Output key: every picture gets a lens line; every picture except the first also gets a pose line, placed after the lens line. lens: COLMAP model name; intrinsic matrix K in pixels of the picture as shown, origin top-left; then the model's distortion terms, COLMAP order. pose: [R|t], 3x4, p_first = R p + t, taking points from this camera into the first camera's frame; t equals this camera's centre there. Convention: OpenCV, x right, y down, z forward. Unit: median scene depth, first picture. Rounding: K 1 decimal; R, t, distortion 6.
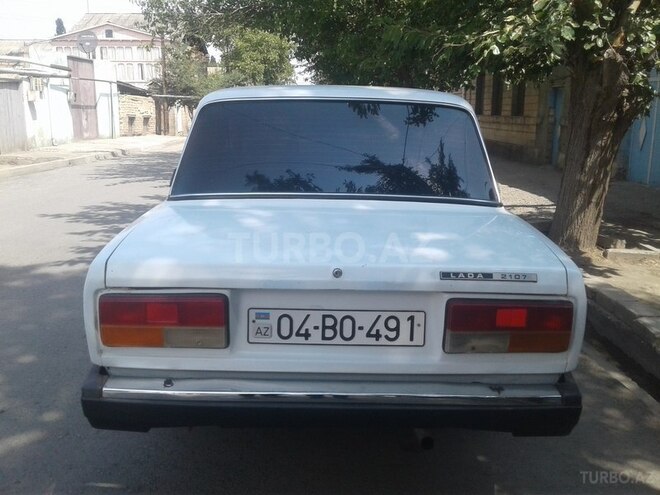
lens RADIAL K [[654.0, 0, 330.0], [0, 654.0, 247.5], [0, 0, 1]] dist [0.025085, -0.011800]
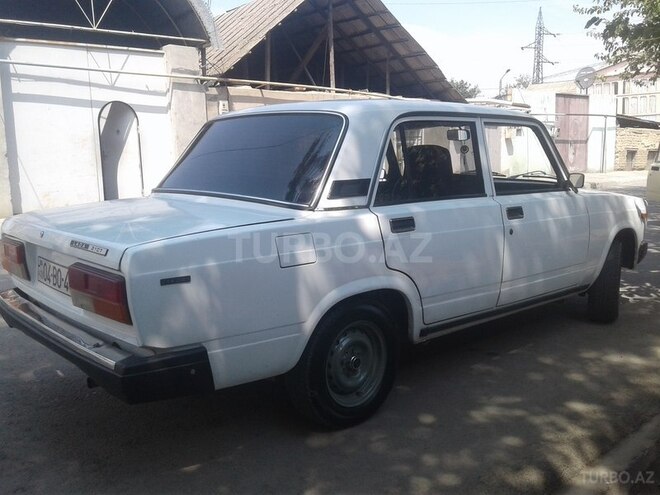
lens RADIAL K [[654.0, 0, 330.0], [0, 654.0, 247.5], [0, 0, 1]] dist [0.025085, -0.011800]
pose [[0.666130, 0.085804, -0.740884, 0.186842], [-0.128294, 0.991736, -0.000494, -0.001726], [0.734719, 0.095381, 0.671633, 0.063580]]
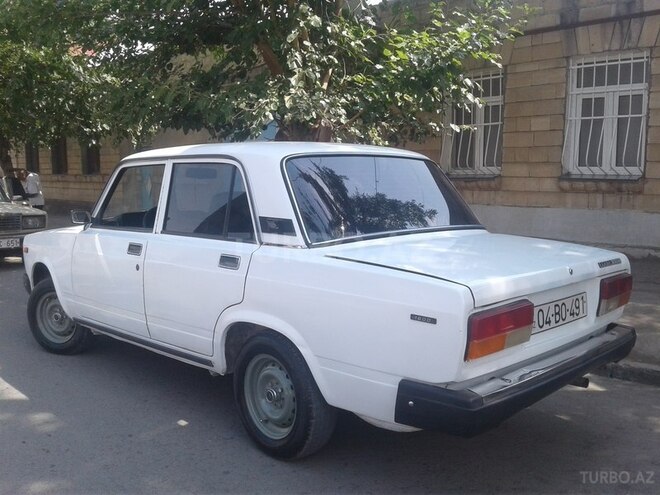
lens RADIAL K [[654.0, 0, 330.0], [0, 654.0, 247.5], [0, 0, 1]] dist [0.025085, -0.011800]
pose [[0.699217, -0.090981, 0.709097, -0.171448], [0.153905, 0.987769, -0.025024, -0.007164], [-0.698147, 0.126631, 0.704667, 0.044809]]
